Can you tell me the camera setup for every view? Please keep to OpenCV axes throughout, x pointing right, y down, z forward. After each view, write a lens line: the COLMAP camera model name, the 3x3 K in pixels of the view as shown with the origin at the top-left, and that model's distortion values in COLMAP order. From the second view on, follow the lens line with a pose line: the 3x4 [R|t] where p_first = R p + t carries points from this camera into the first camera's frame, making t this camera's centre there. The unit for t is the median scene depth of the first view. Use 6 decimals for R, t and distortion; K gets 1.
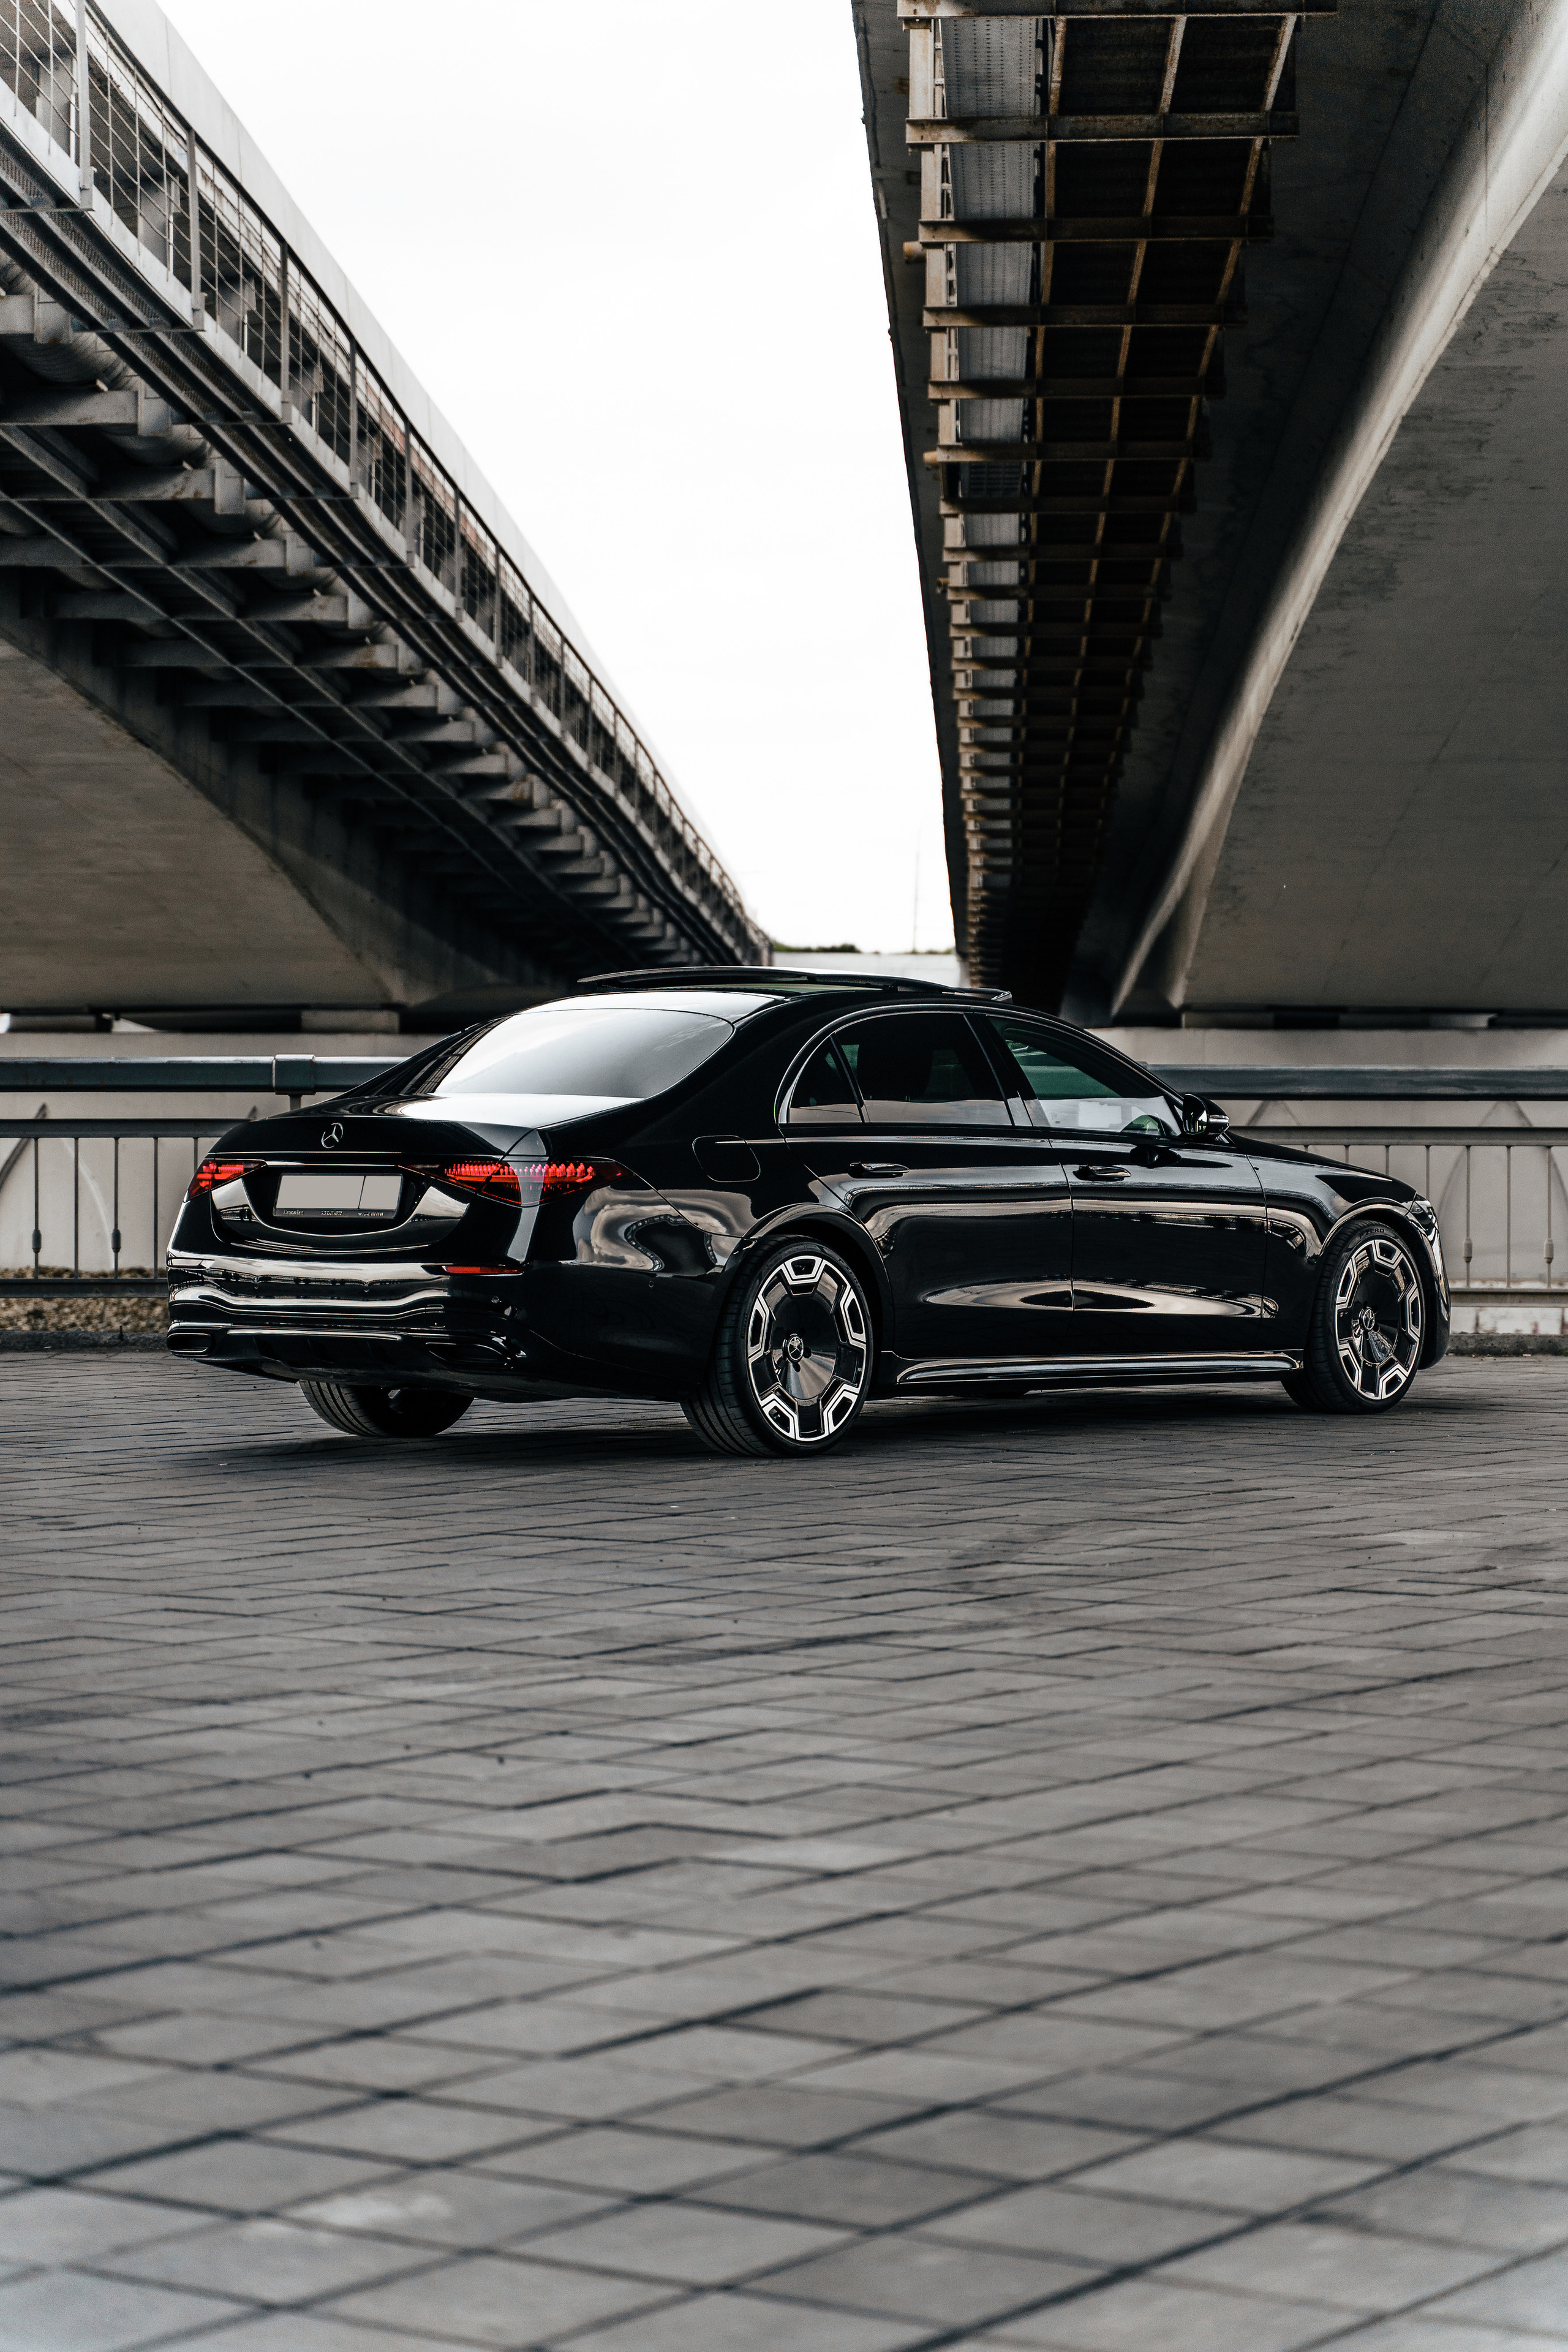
lens RADIAL K [[4845.9, 0, 775.2], [0, 4845.9, 1171.1], [0, 0, 1]] dist [-0.001344, -0.120547]
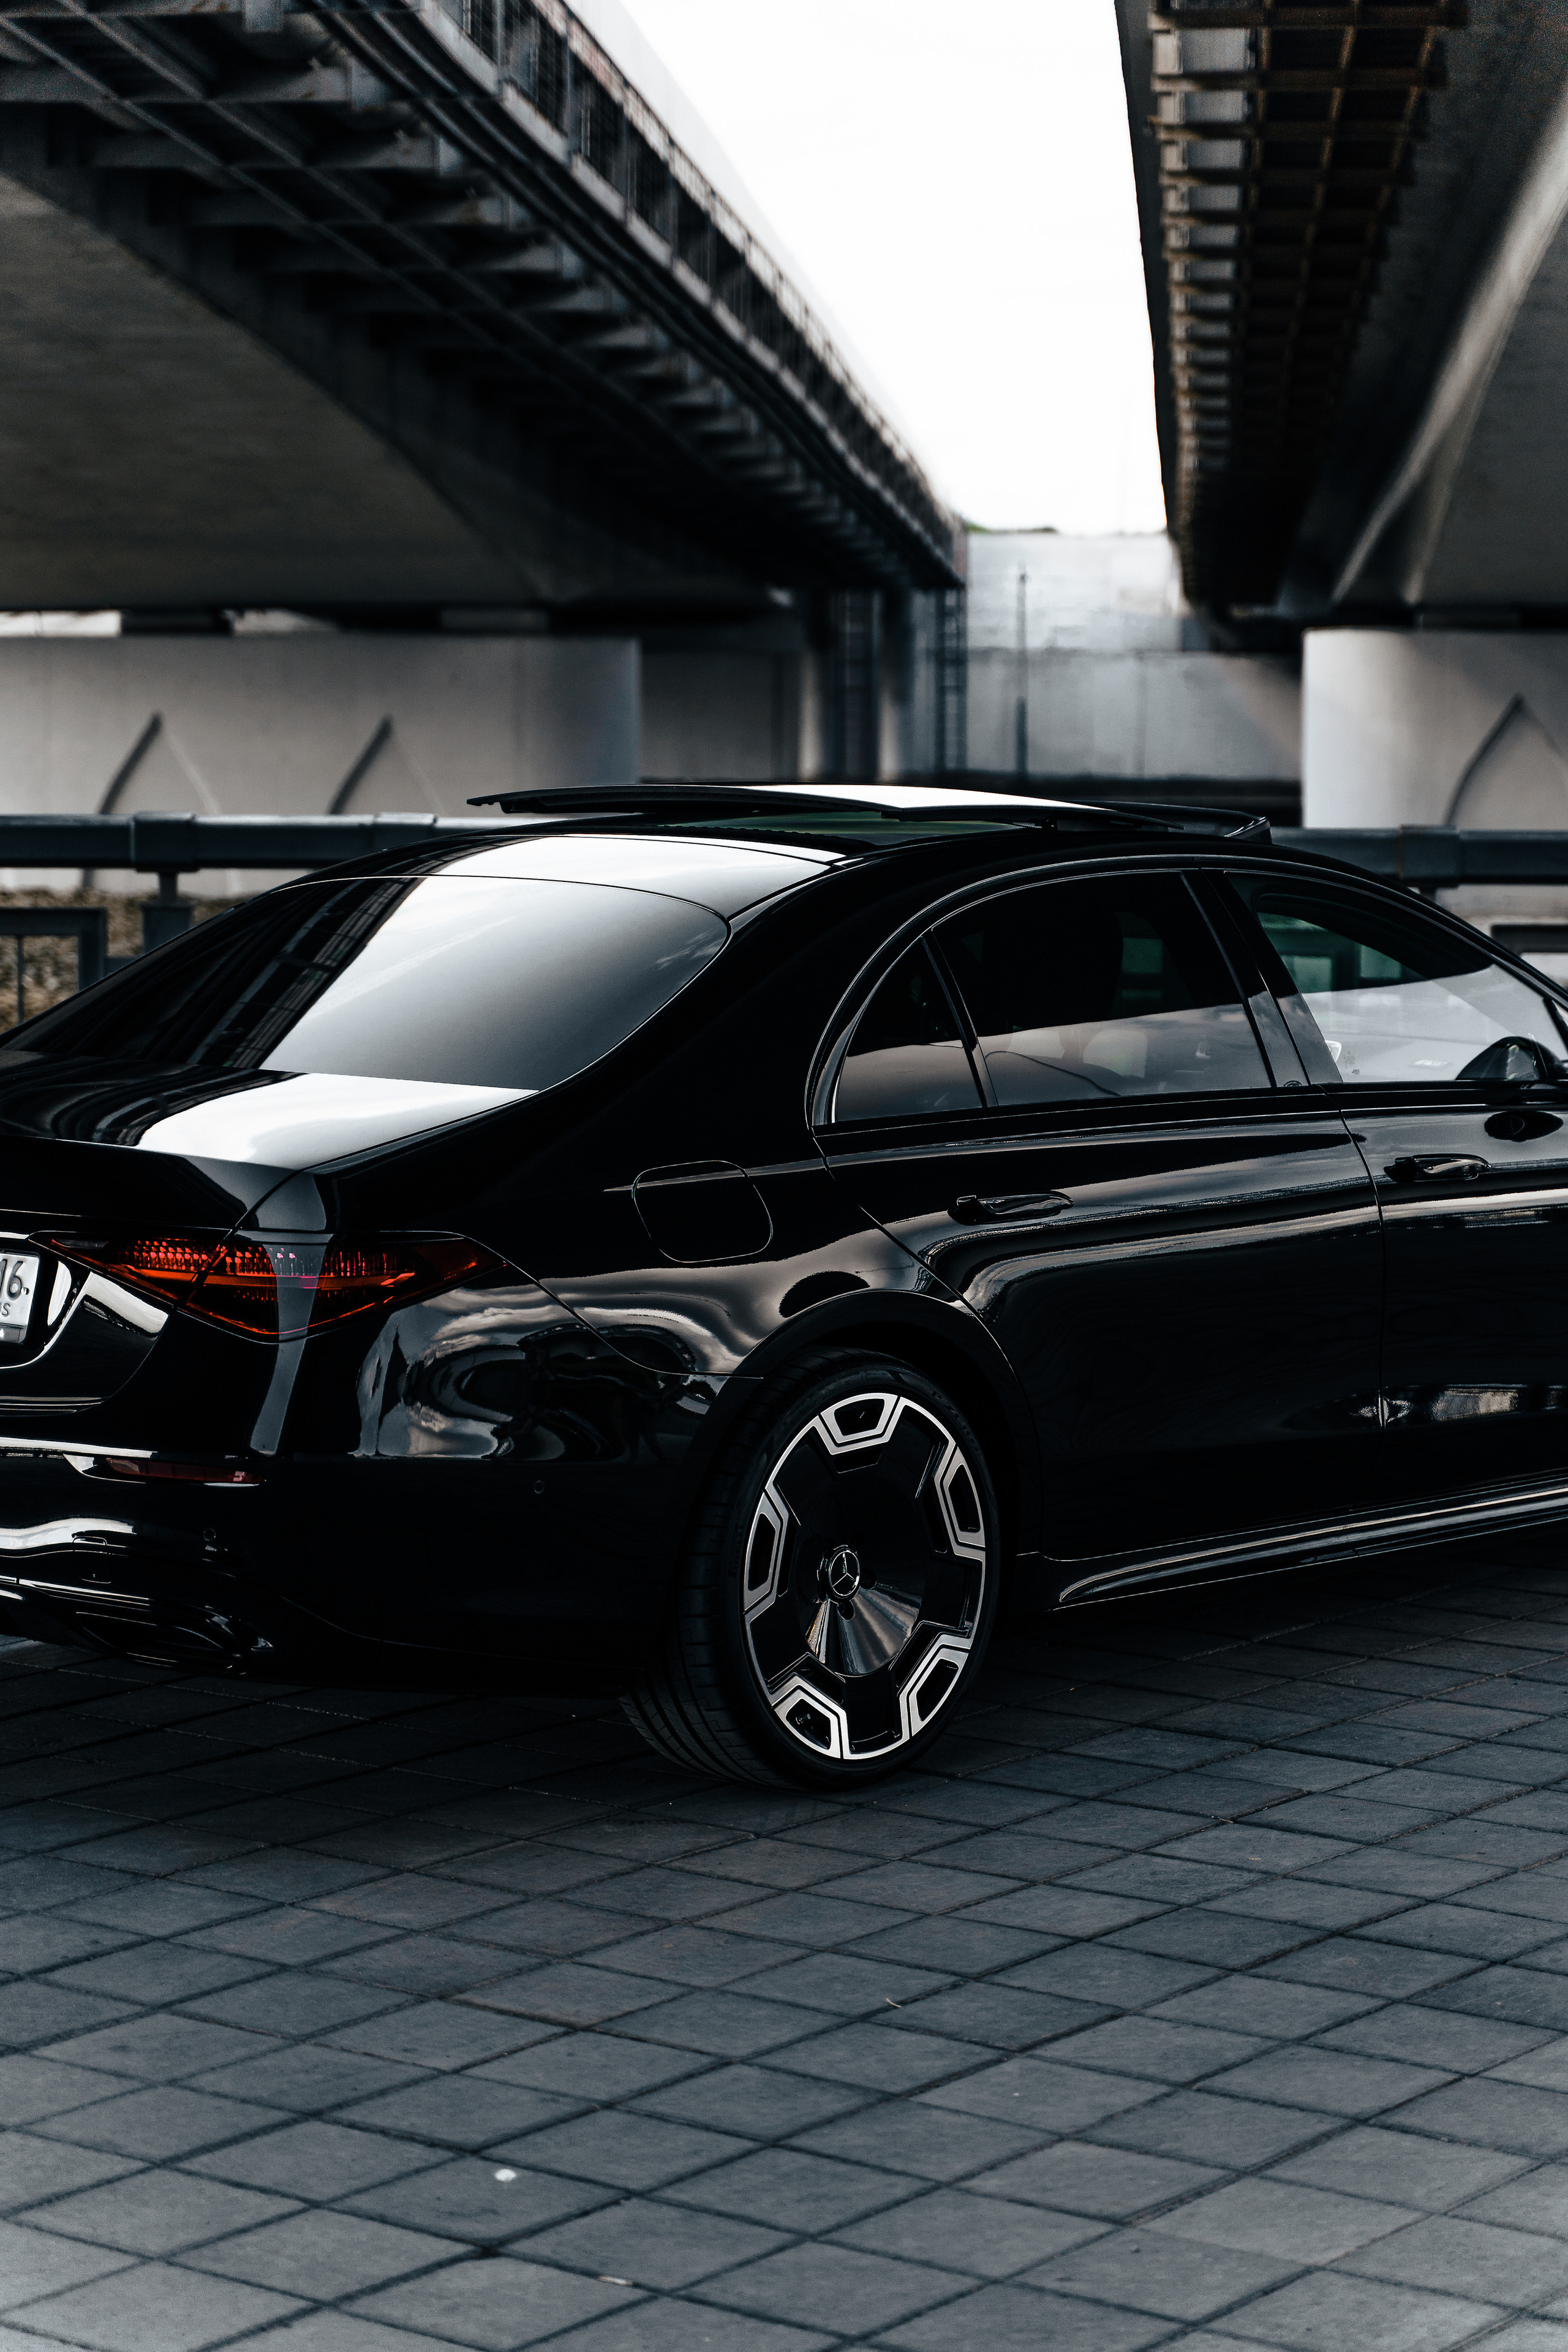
lens RADIAL K [[4943.7, 0, 786.9], [0, 4943.7, 1103.1], [0, 0, 1]] dist [0.002932, -0.086955]
pose [[0.999254, 0.003478, -0.038460, 0.006896], [-0.000697, 0.997398, 0.072089, -0.019120], [0.038610, -0.072008, 0.996656, 0.188398]]
